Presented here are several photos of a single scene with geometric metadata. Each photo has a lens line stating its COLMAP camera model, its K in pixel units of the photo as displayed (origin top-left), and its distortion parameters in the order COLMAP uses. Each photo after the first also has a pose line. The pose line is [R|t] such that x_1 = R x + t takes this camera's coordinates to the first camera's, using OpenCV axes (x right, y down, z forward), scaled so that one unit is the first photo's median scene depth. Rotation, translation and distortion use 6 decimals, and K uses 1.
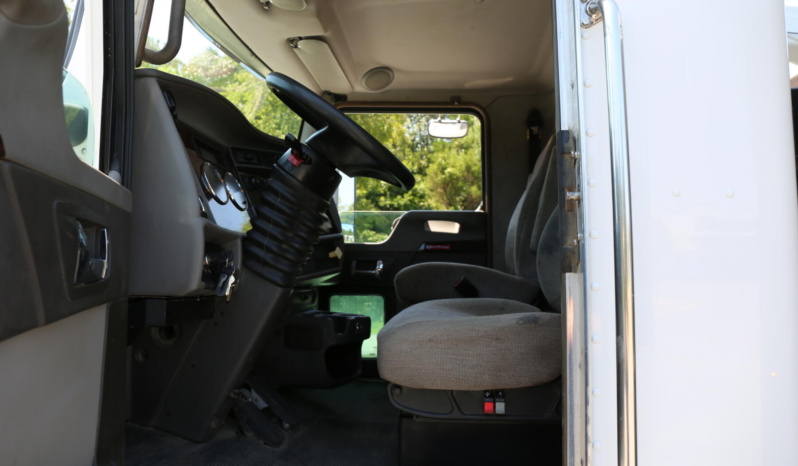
lens RADIAL K [[535.7, 0, 394.4], [0, 535.7, 231.1], [0, 0, 1]] dist [-0.087697, 0.061230]
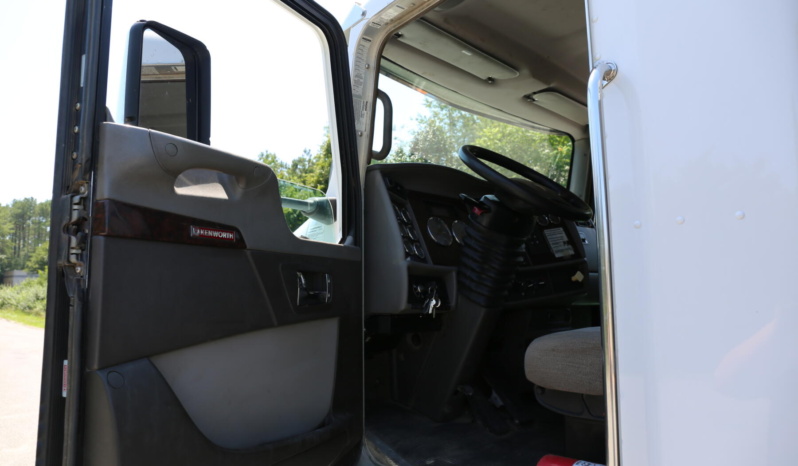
lens RADIAL K [[535.7, 0, 406.1], [0, 535.7, 235.0], [0, 0, 1]] dist [-0.087697, 0.061230]
pose [[0.789233, -0.081485, -0.608663, 0.459357], [0.061189, 0.996660, -0.054086, -0.012836], [0.611038, 0.005443, 0.791583, -0.150246]]
